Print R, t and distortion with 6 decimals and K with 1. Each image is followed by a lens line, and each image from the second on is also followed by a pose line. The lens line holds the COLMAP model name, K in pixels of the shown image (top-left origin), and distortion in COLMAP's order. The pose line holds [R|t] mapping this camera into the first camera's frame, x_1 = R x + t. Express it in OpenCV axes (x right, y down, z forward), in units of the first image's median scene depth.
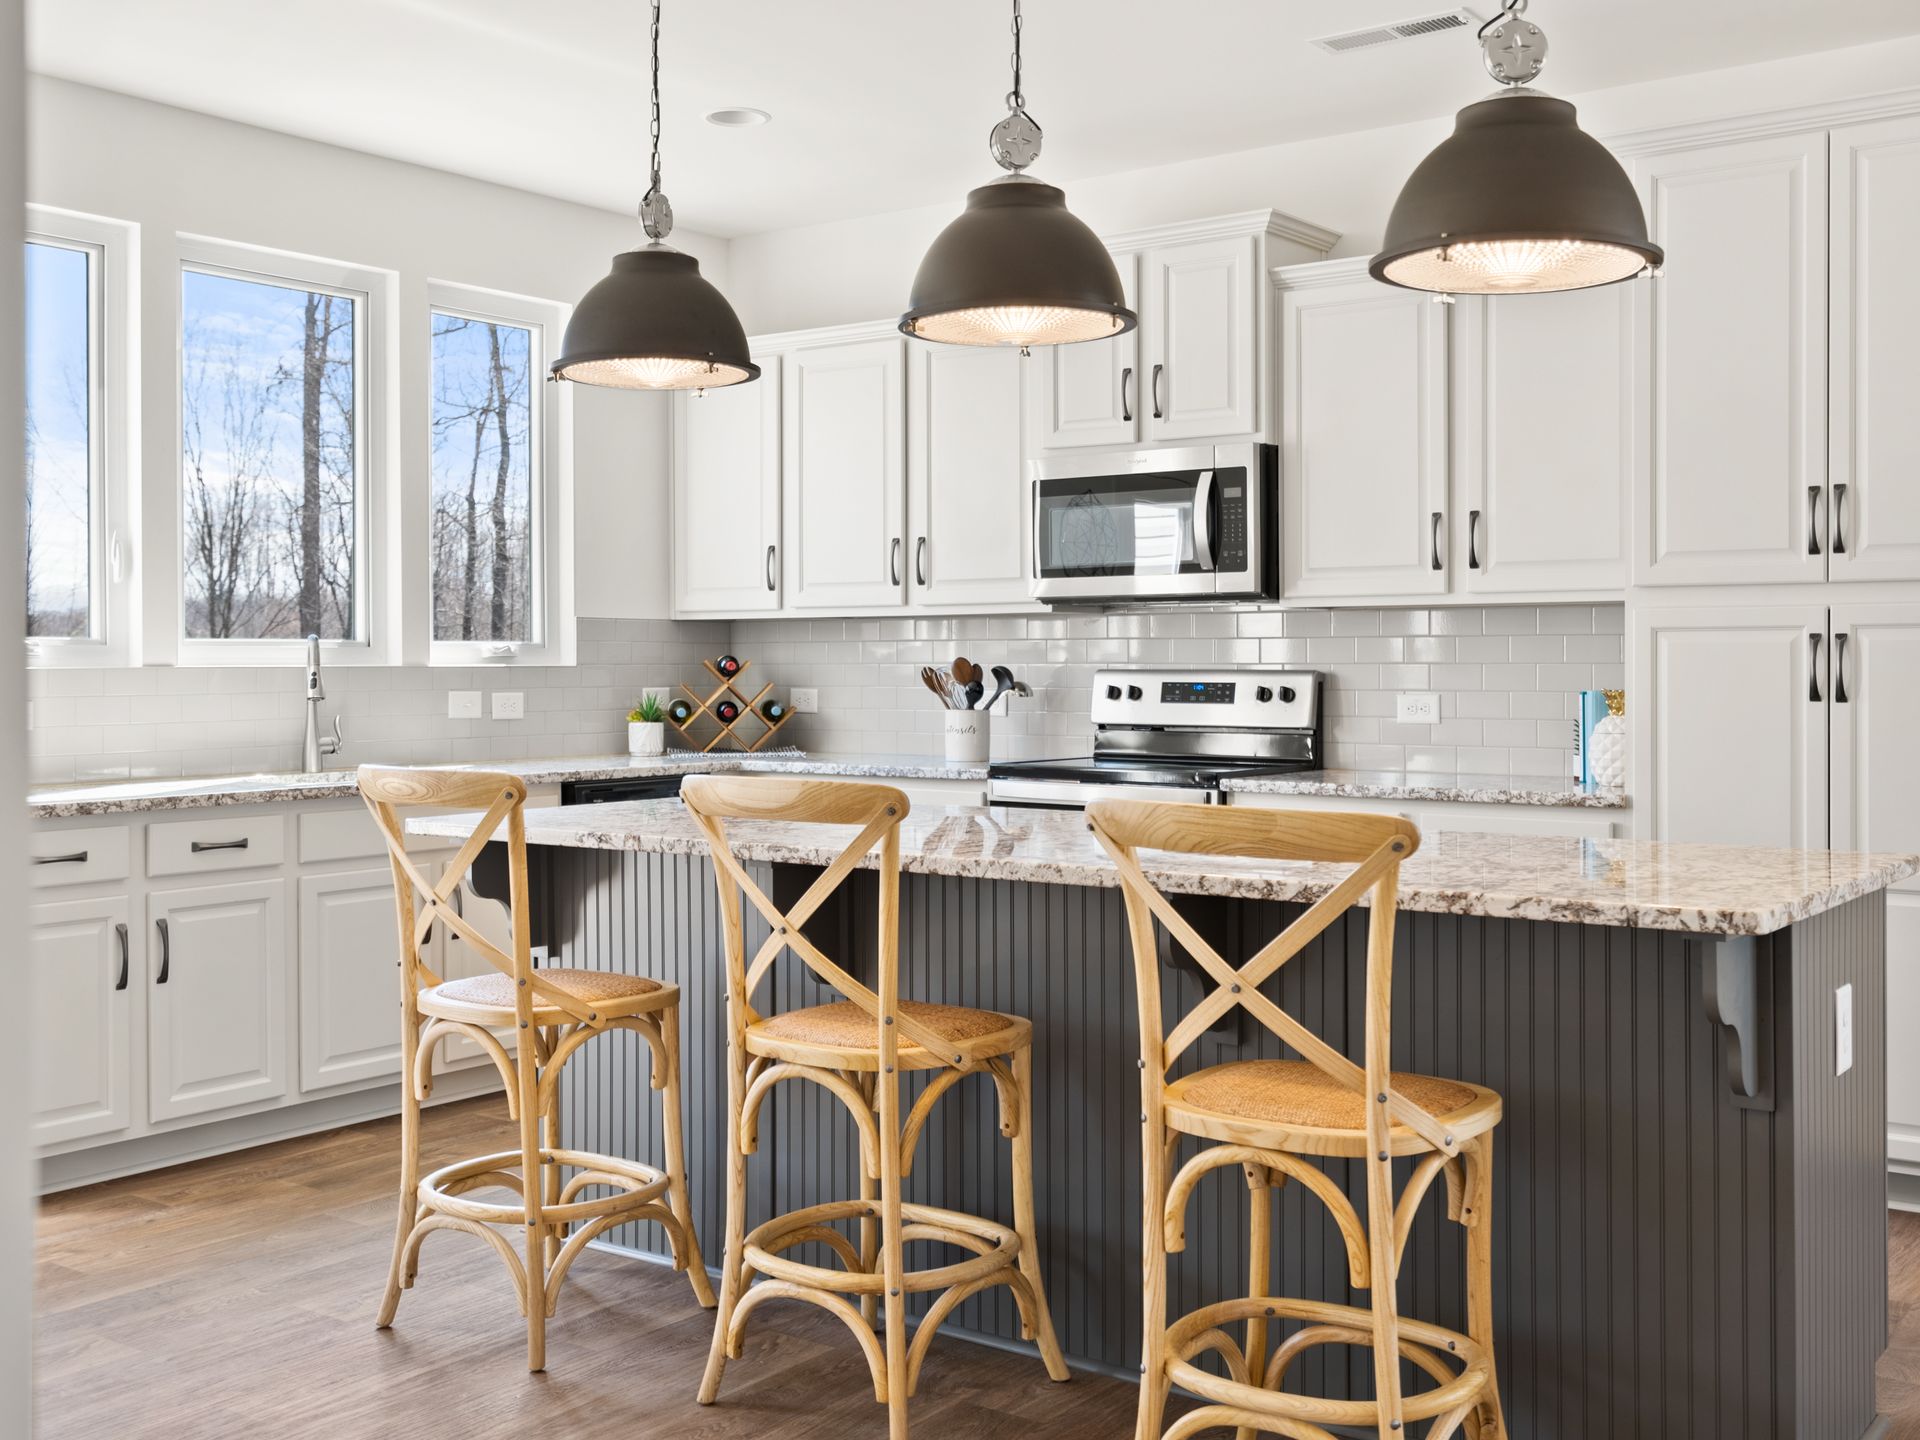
lens RADIAL K [[1997.5, 0, 992.2], [0, 1997.5, 662.2], [0, 0, 1]] dist [0.016811, 0.000000]
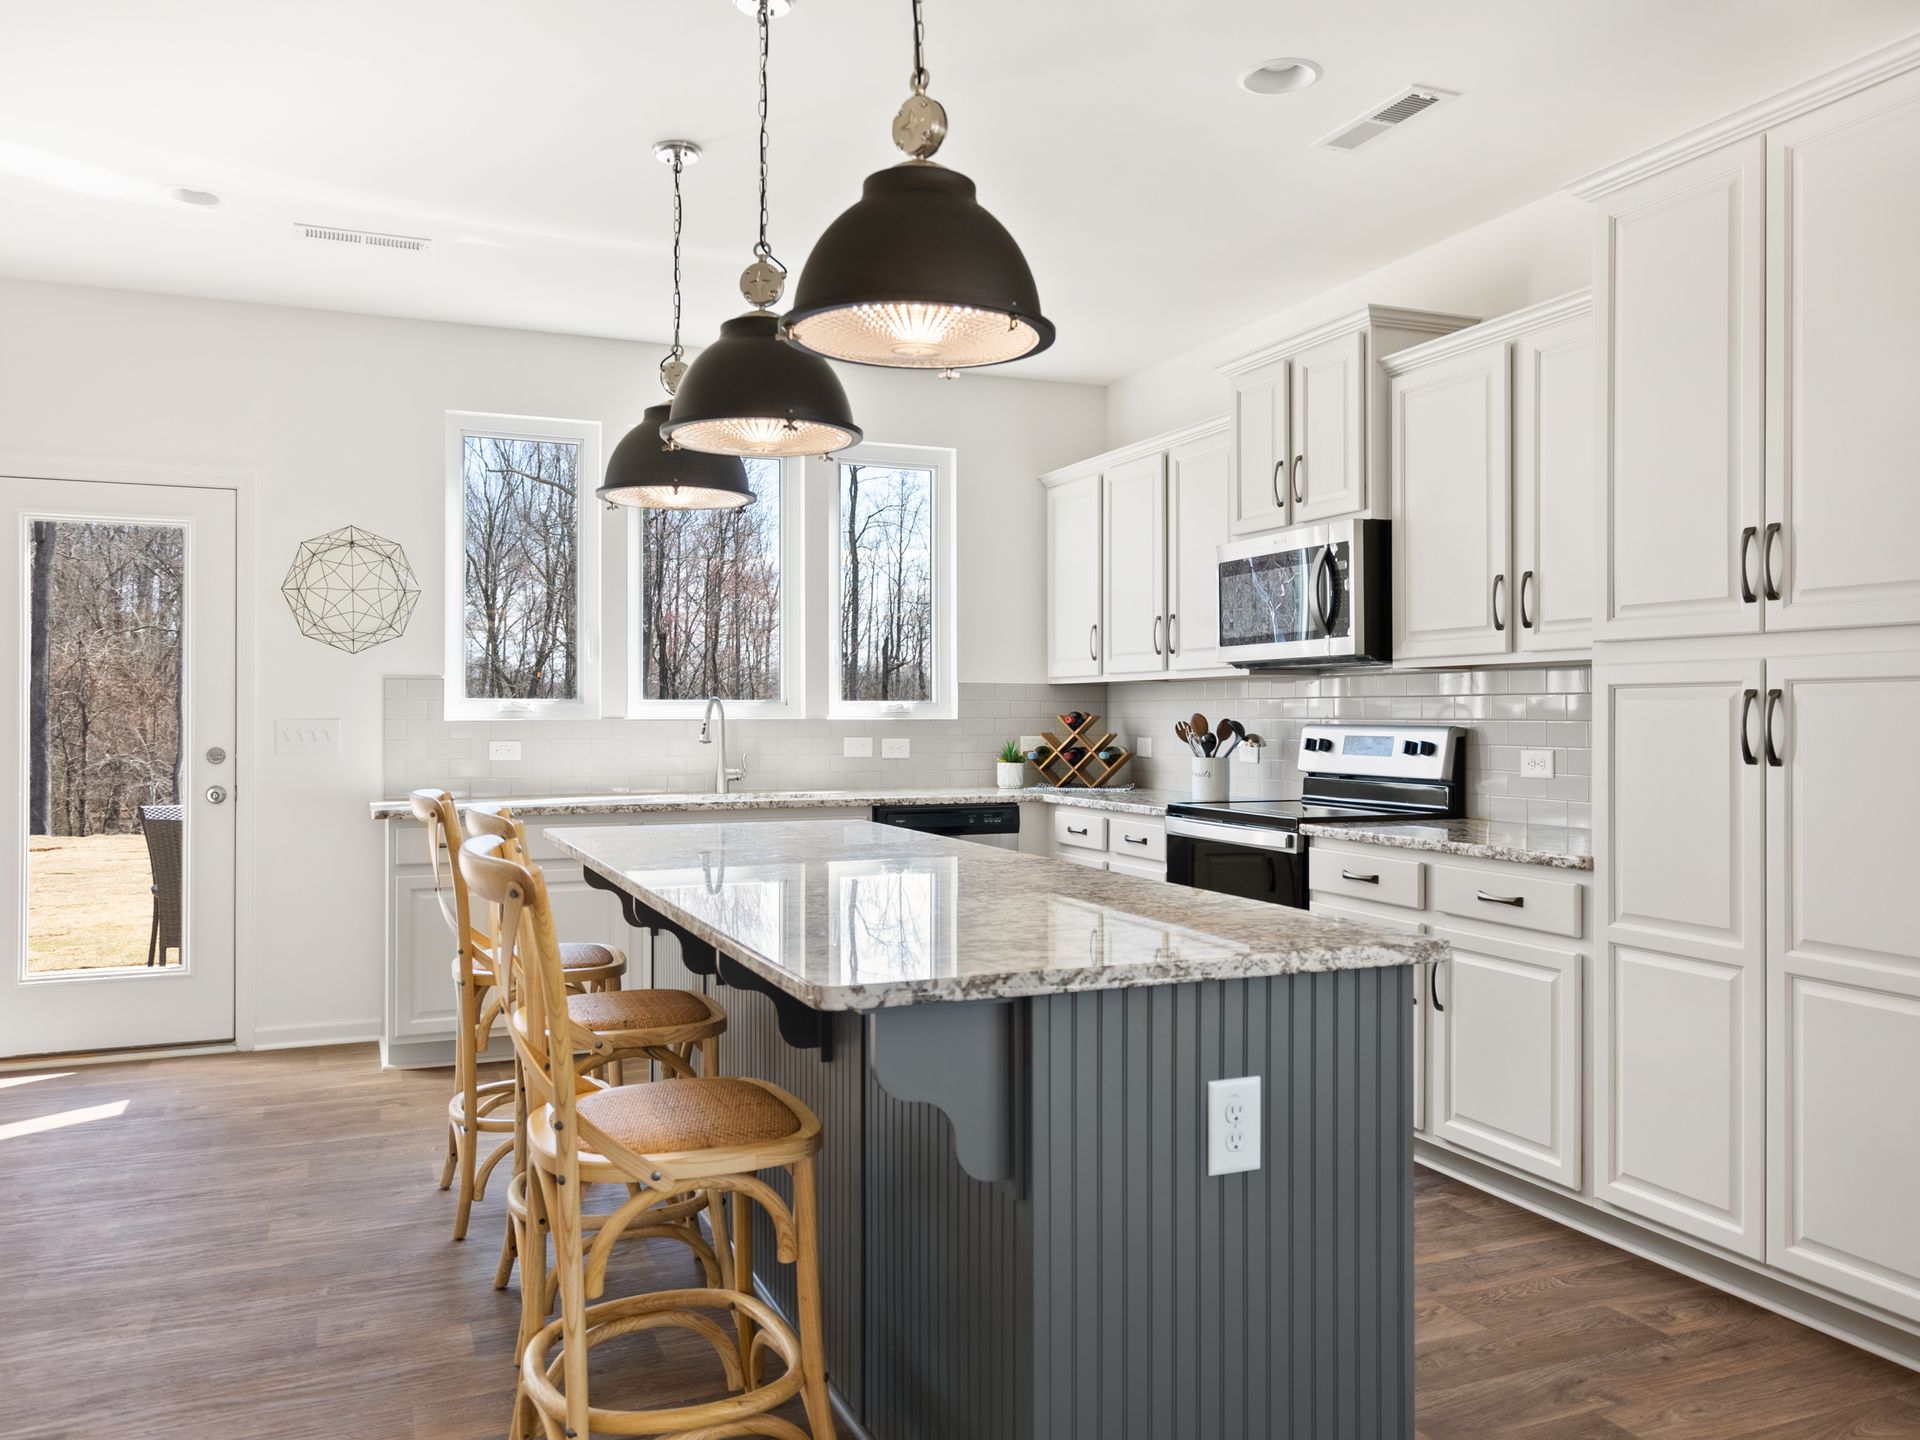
lens RADIAL K [[1474.8, 0, 971.9], [0, 1474.8, 707.4], [0, 0, 1]] dist [0.025887, 0.000548]
pose [[0.859307, 0.000316, -0.511461, 0.362986], [-0.003335, 0.999982, -0.004986, -0.001375], [0.511450, 0.005990, 0.859292, 0.192541]]
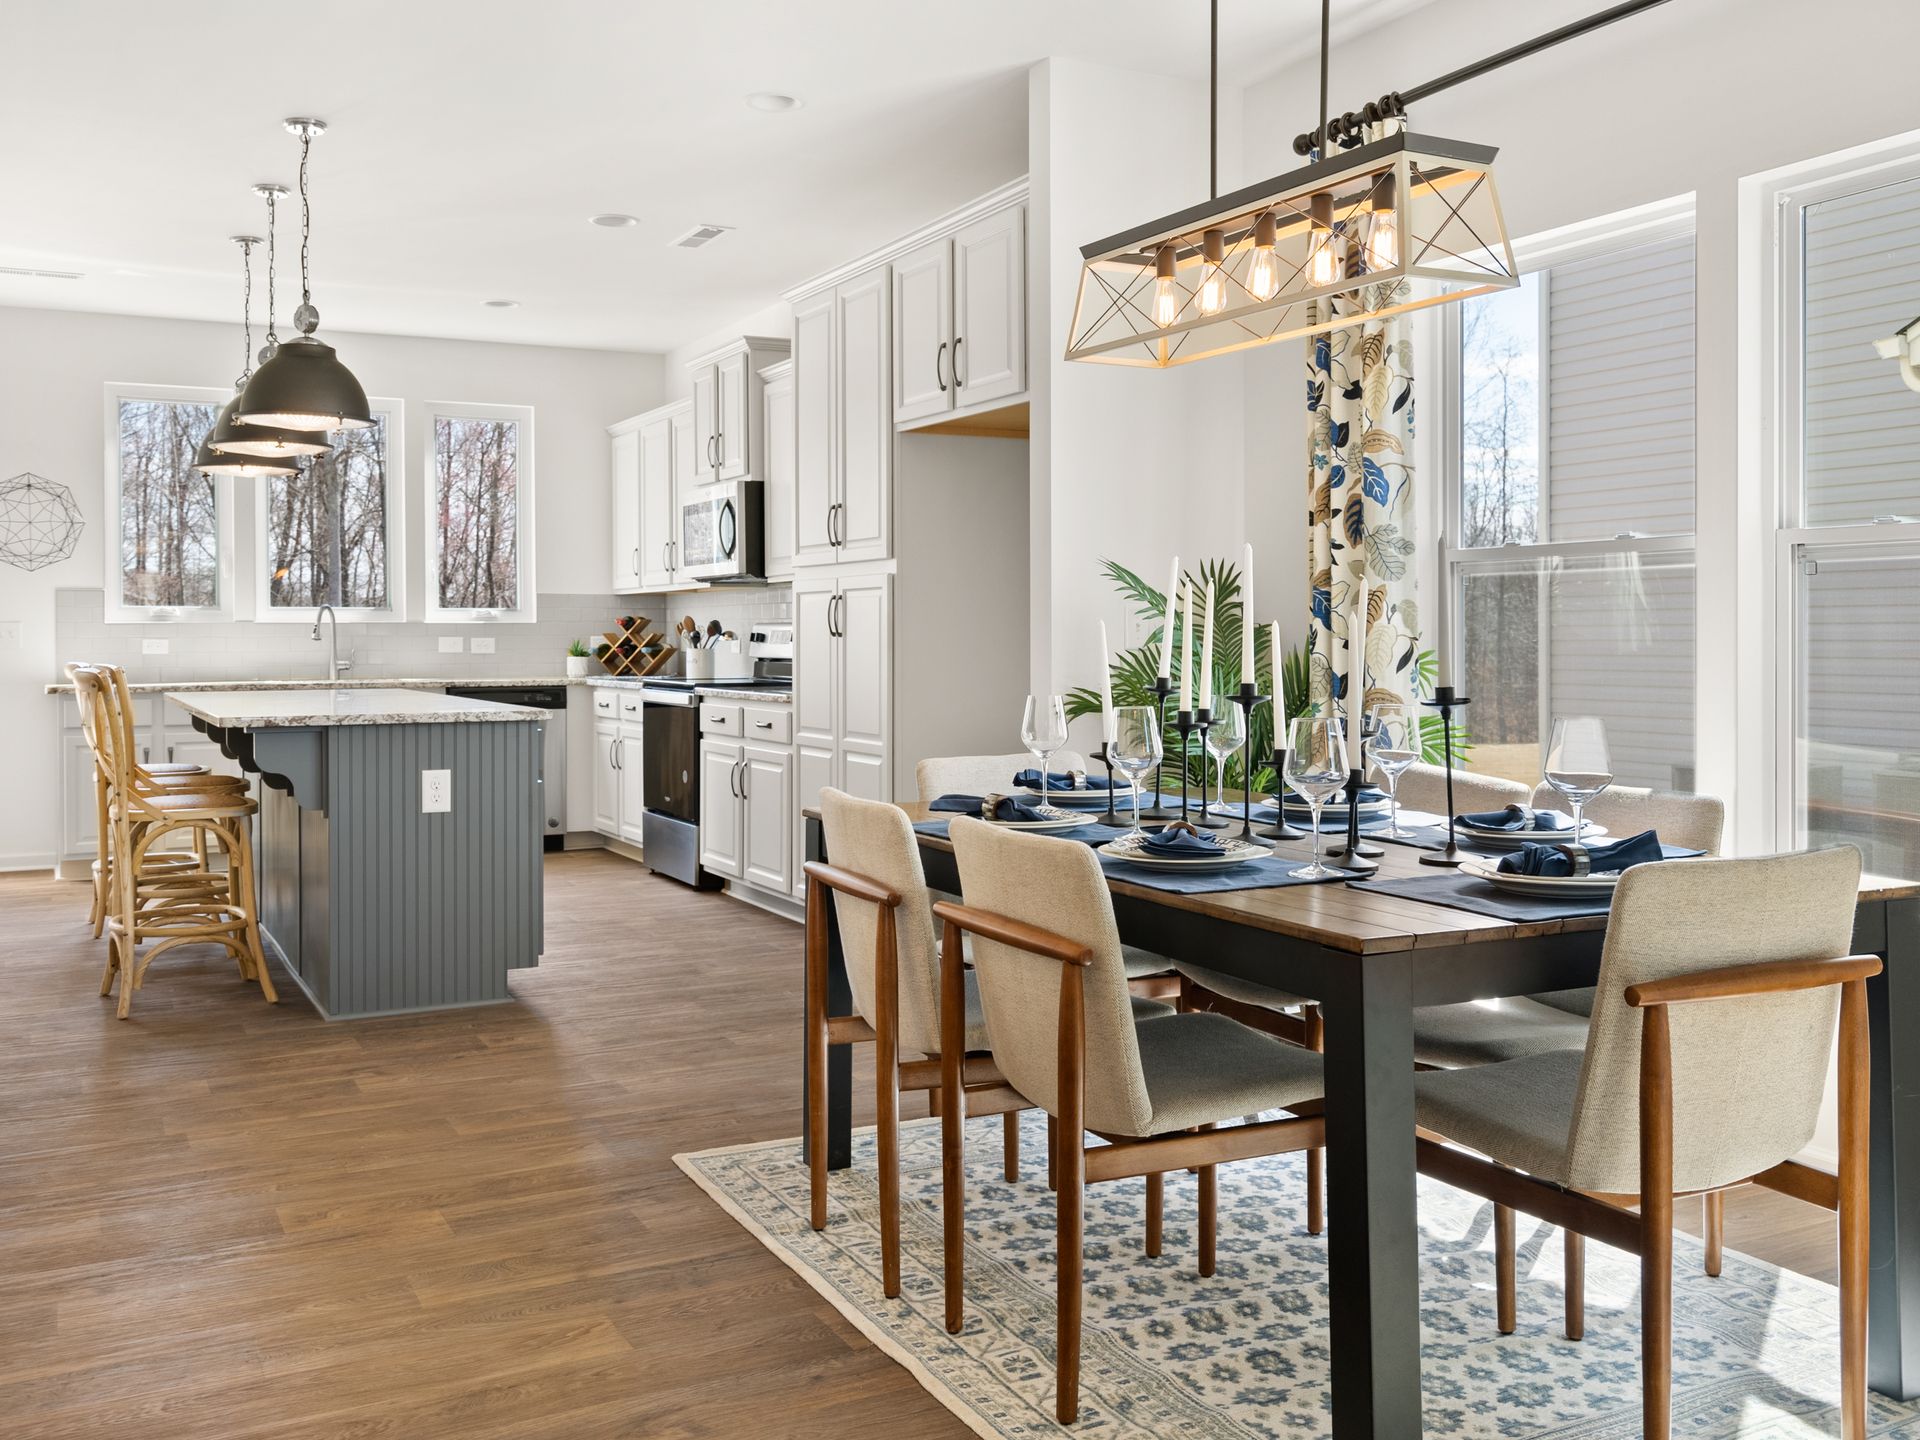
lens RADIAL K [[1770.0, 0, 942.0], [0, 1770.0, 646.6], [0, 0, 1]] dist [0.046041, -0.000754]
pose [[0.890680, 0.002527, -0.454623, 0.921974], [0.000537, 0.999978, 0.006611, 0.014832], [0.454629, -0.006132, 0.890660, -0.200670]]
